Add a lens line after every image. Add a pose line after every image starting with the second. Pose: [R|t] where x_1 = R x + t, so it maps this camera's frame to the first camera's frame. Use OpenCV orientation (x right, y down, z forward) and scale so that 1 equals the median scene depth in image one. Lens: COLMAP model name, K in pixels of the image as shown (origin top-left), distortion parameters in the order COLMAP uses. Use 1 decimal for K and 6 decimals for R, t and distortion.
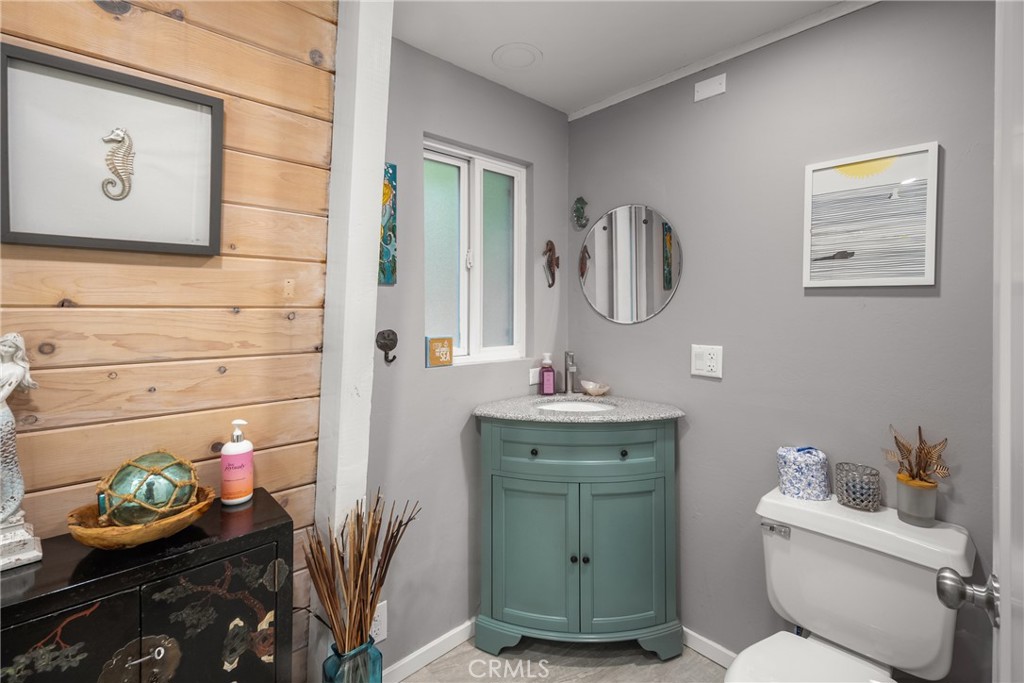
lens RADIAL K [[454.9, 0, 519.1], [0, 454.9, 315.0], [0, 0, 1]] dist [-0.000341, -0.000553]
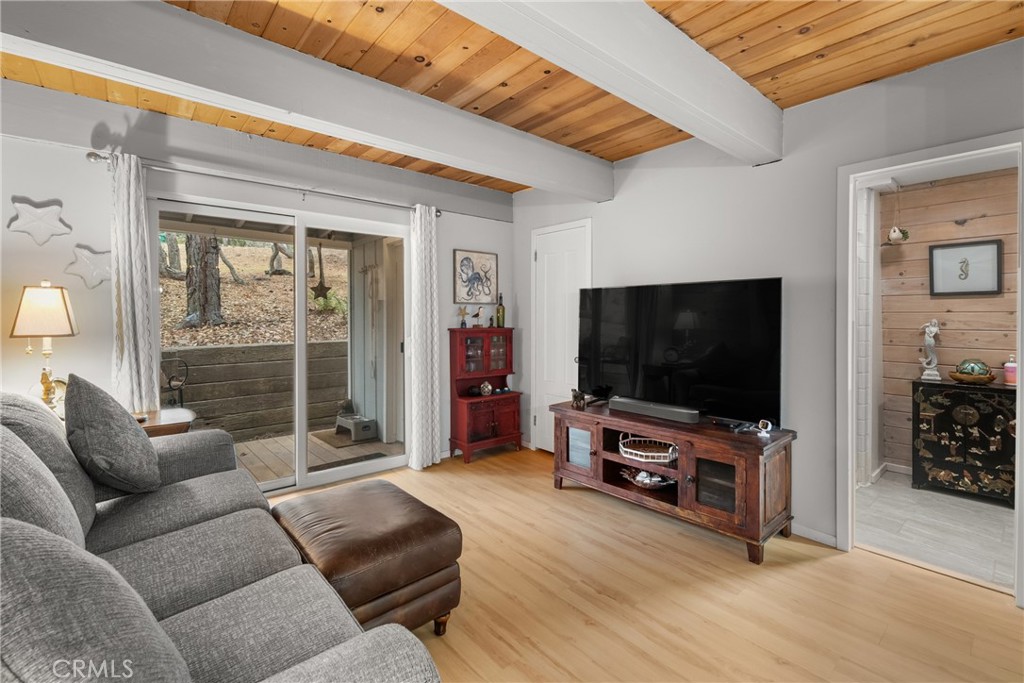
lens RADIAL K [[460.6, 0, 511.8], [0, 460.6, 310.1], [0, 0, 1]] dist [0.002041, -0.000508]
pose [[-0.043758, -0.011914, -0.998971, 2.532070], [-0.013532, 0.999844, -0.011332, 0.048491], [0.998951, 0.013022, -0.043913, -2.067422]]
